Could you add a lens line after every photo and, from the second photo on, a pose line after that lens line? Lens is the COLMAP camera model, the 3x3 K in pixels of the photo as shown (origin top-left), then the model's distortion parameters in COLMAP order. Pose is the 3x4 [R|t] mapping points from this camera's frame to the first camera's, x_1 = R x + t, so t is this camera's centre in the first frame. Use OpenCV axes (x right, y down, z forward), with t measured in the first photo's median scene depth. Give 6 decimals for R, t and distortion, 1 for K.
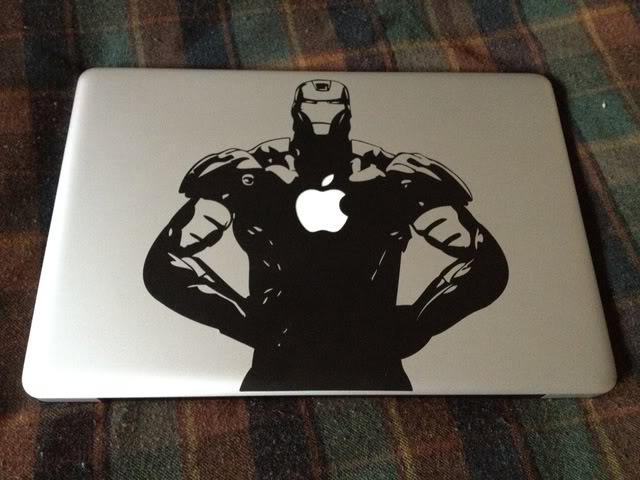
lens RADIAL K [[646.9, 0, 320.0], [0, 646.9, 240.0], [0, 0, 1]] dist [0.217955, 0.002822]
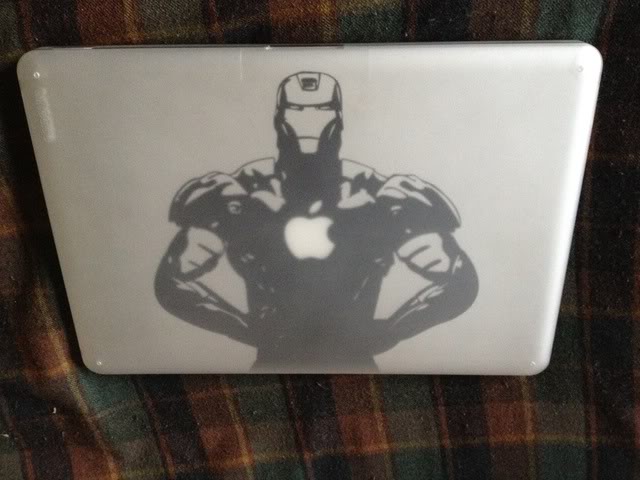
lens RADIAL K [[646.9, 0, 320.0], [0, 646.9, 240.0], [0, 0, 1]] dist [0.217955, 0.002822]
pose [[0.998442, 0.025656, -0.049558, 0.067903], [0.025822, 0.574857, 0.817846, -0.858867], [0.049471, -0.817851, 0.573299, 0.395546]]
